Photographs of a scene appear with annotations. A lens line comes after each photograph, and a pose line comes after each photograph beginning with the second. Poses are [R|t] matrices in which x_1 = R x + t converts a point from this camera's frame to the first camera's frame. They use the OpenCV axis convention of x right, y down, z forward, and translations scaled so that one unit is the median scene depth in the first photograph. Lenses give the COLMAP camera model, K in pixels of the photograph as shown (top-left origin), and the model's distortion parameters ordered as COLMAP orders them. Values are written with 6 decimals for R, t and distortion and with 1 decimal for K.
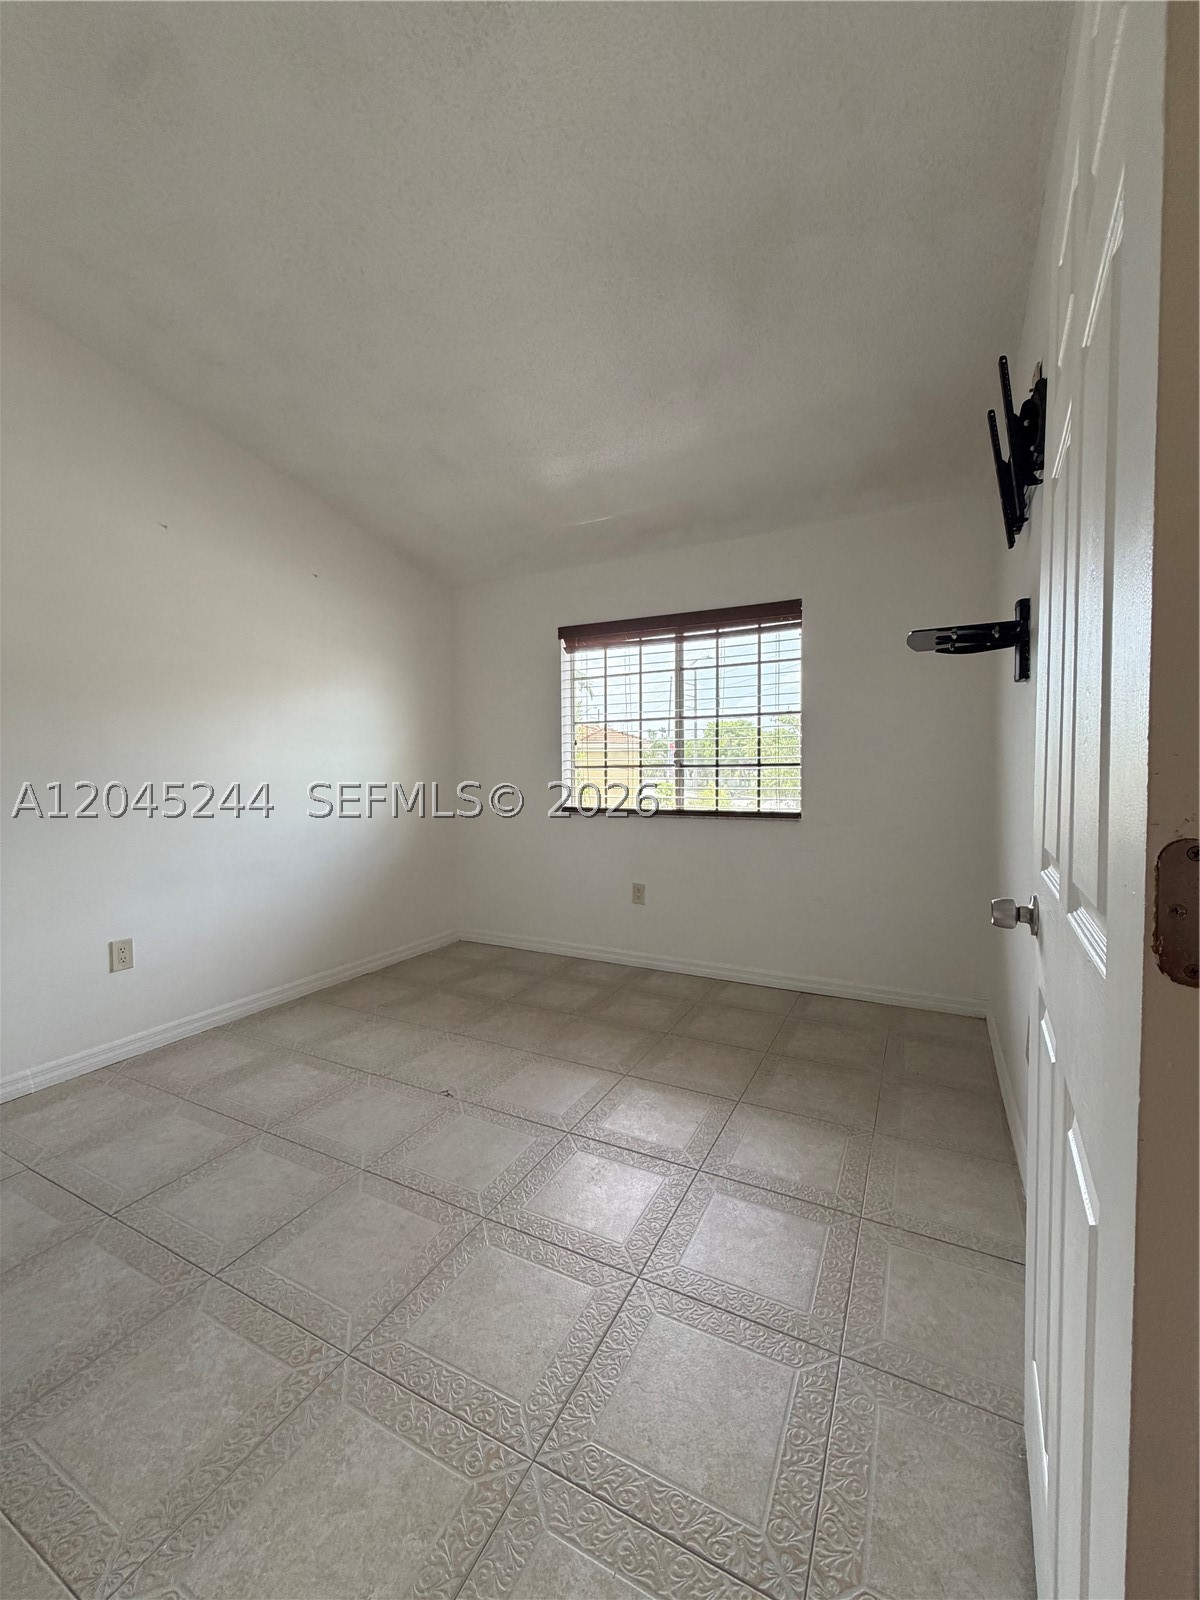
lens RADIAL K [[674.6, 0, 602.8], [0, 674.6, 799.0], [0, 0, 1]] dist [-0.000542, -0.000059]
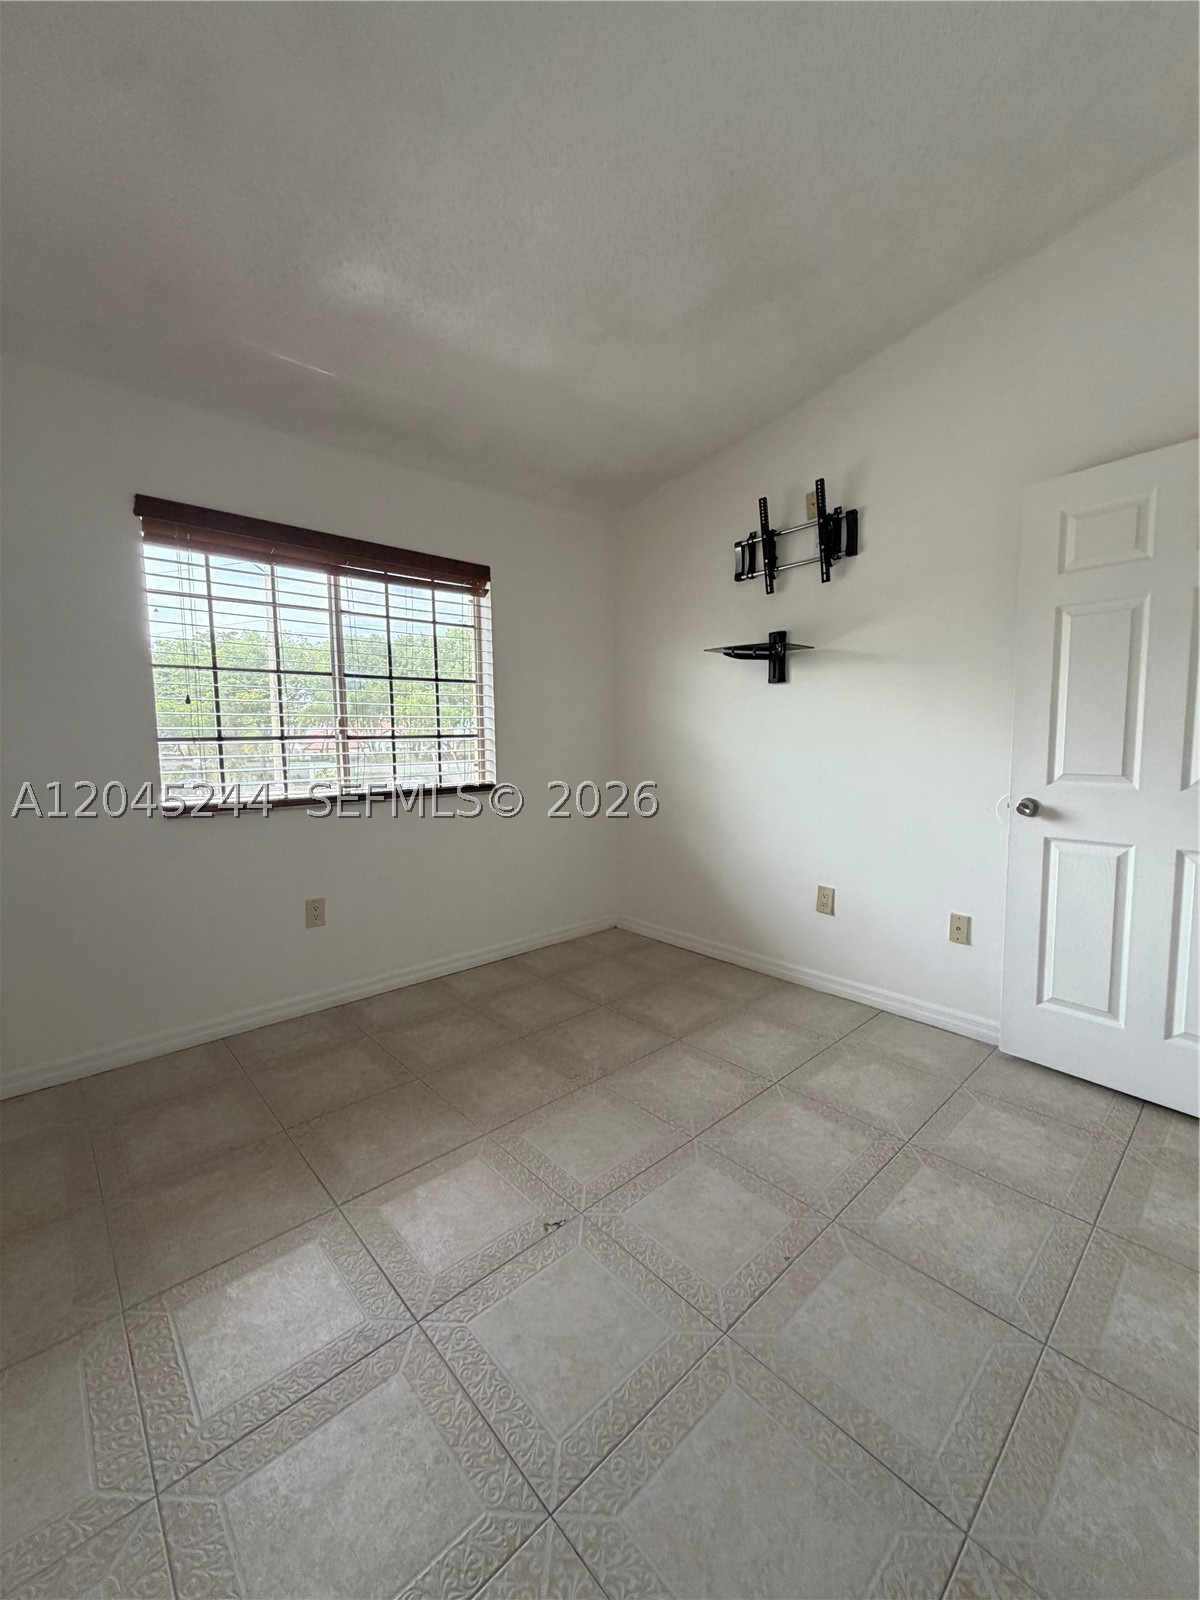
lens RADIAL K [[644.3, 0, 637.3], [0, 644.3, 799.3], [0, 0, 1]] dist [0.001596, -0.000072]
pose [[0.307137, -0.090576, 0.947345, -0.547708], [0.047536, 0.995678, 0.079786, -0.023540], [-0.950477, 0.020528, 0.310115, 0.502483]]
